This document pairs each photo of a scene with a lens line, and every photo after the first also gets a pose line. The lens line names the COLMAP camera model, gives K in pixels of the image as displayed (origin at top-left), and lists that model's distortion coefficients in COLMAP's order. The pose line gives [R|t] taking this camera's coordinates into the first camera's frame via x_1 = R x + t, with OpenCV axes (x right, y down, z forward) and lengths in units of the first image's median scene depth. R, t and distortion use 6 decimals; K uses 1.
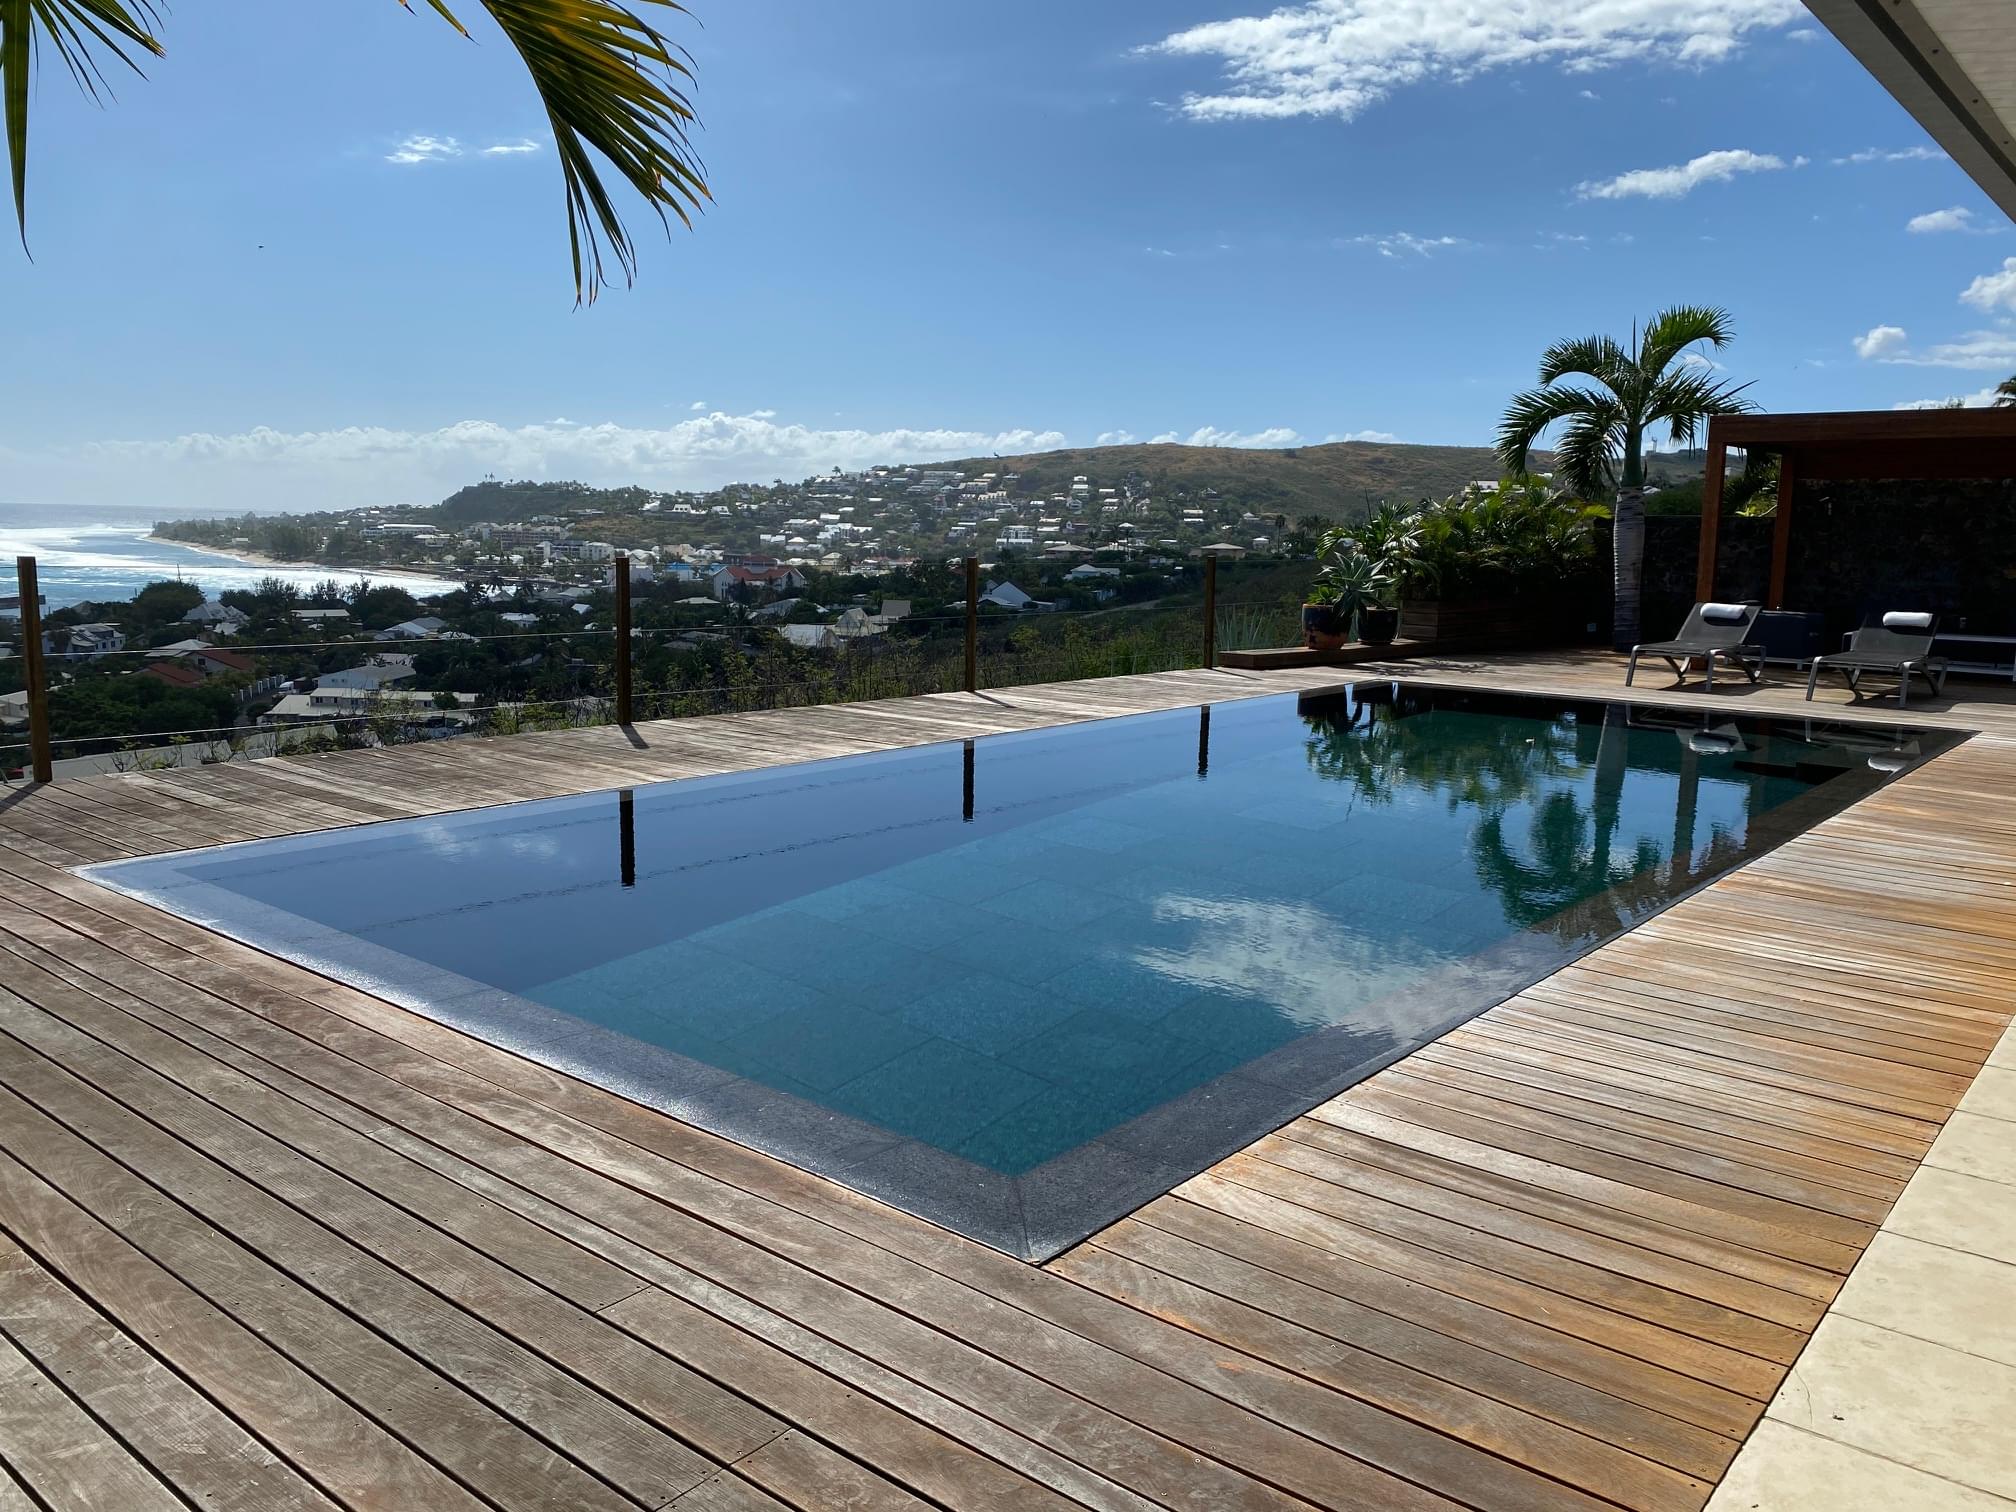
lens RADIAL K [[1552.1, 0, 1008.7], [0, 1552.1, 682.9], [0, 0, 1]] dist [0.000721, -0.003463]
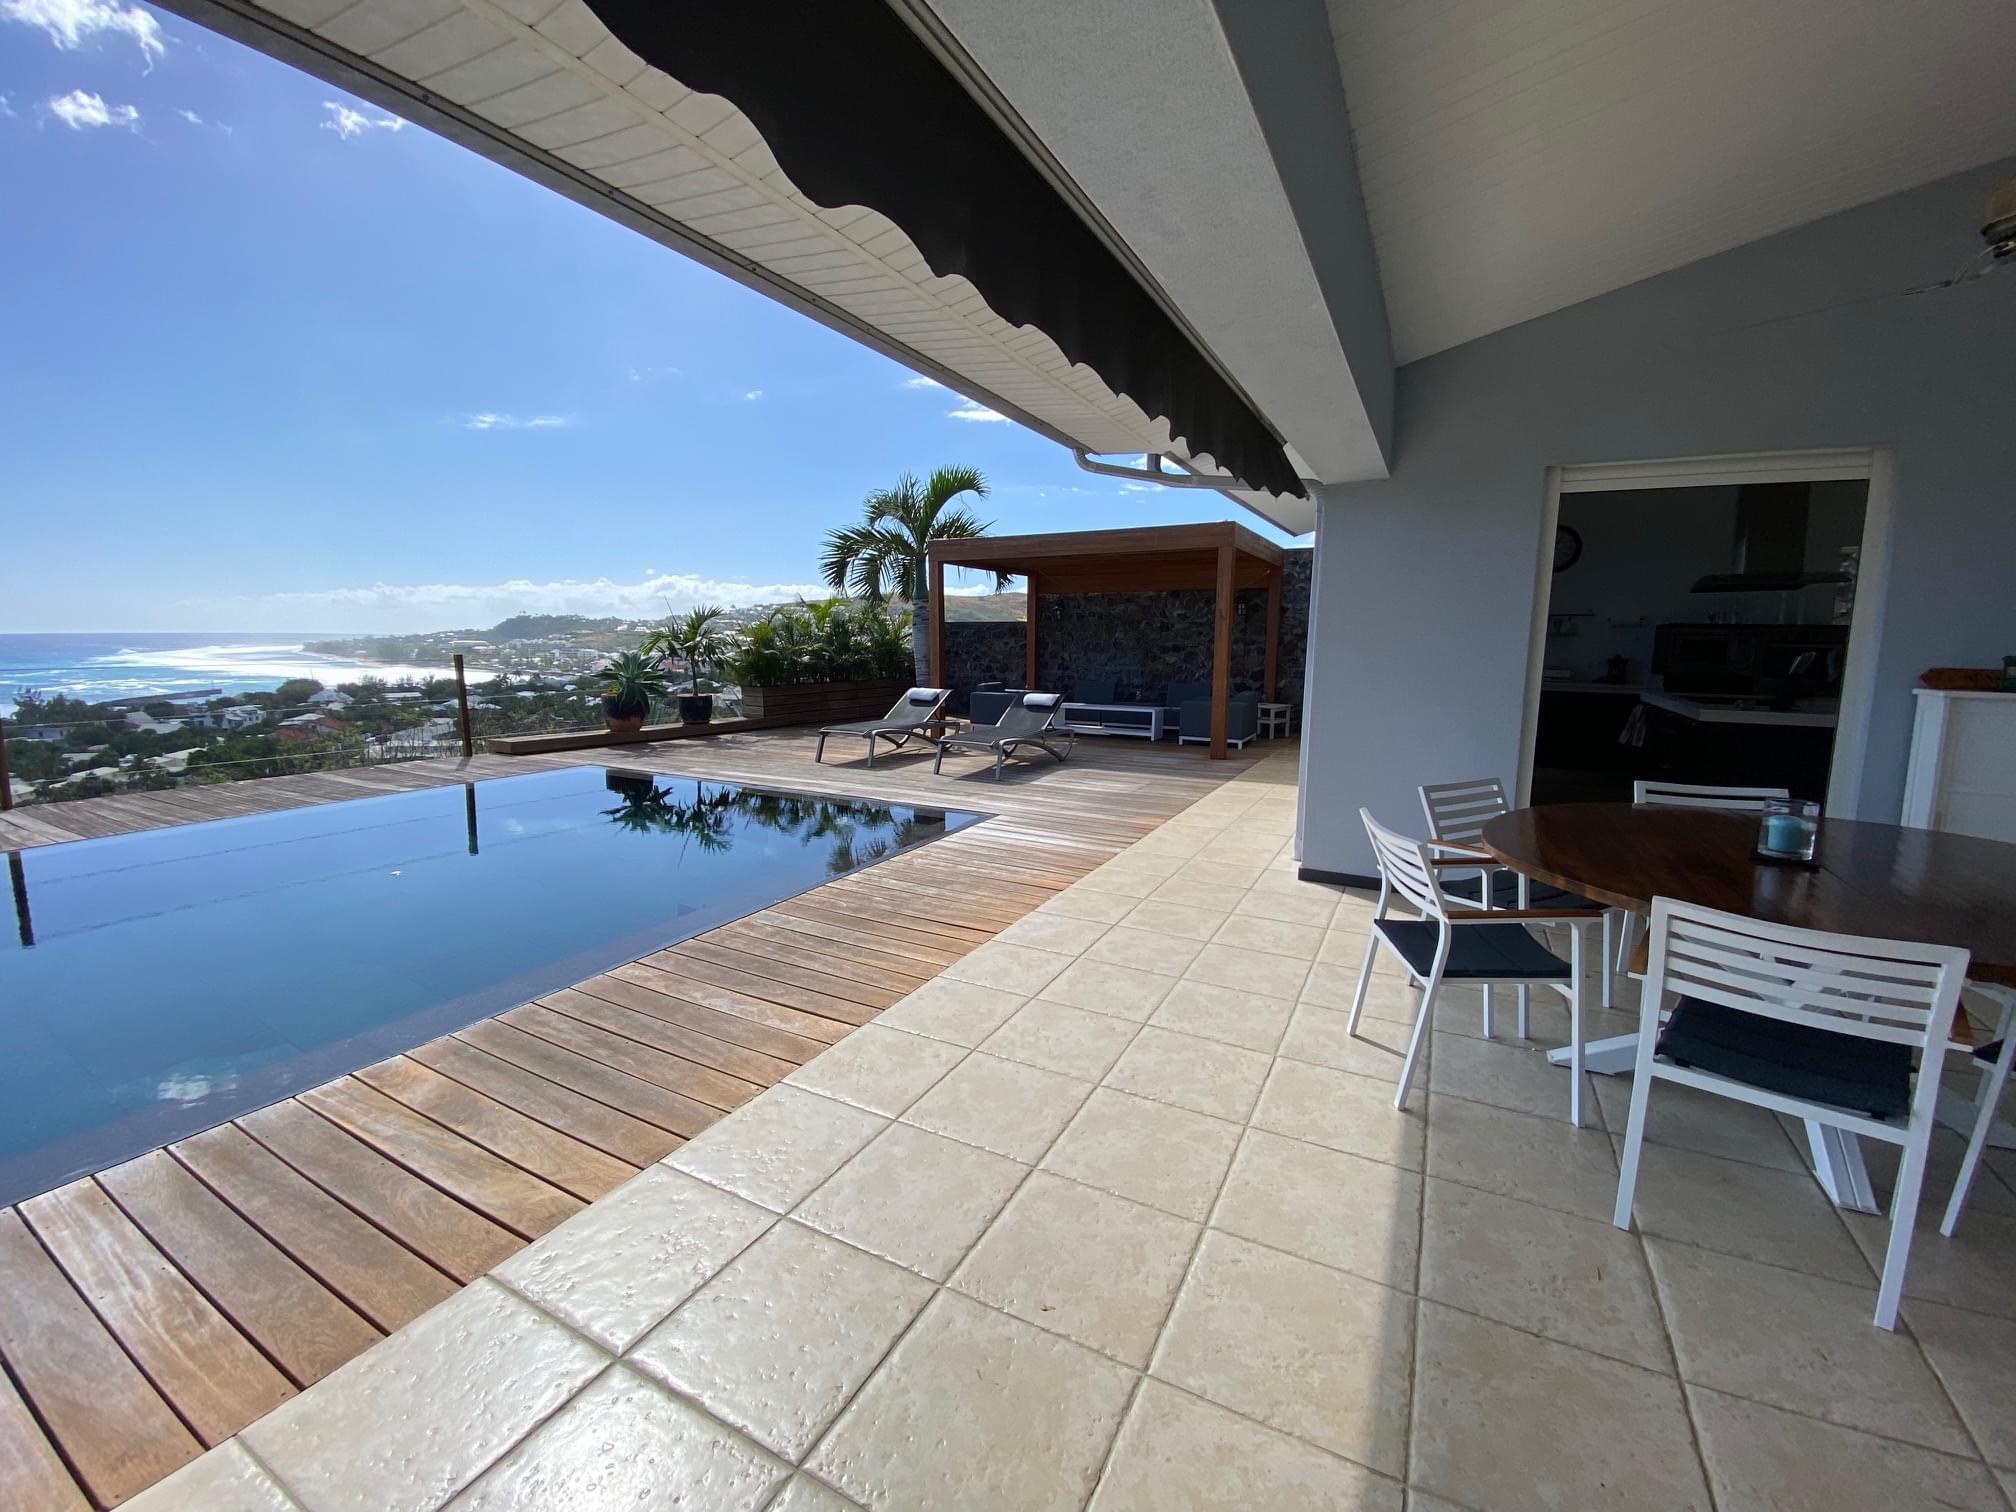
lens RADIAL K [[817.6, 0, 995.6], [0, 817.6, 713.6], [0, 0, 1]] dist [0.009467, -0.011586]
pose [[0.981196, -0.033911, 0.190013, 0.325001], [0.034880, 0.999390, -0.001760, -0.022981], [-0.189838, 0.008355, 0.981780, 0.285129]]
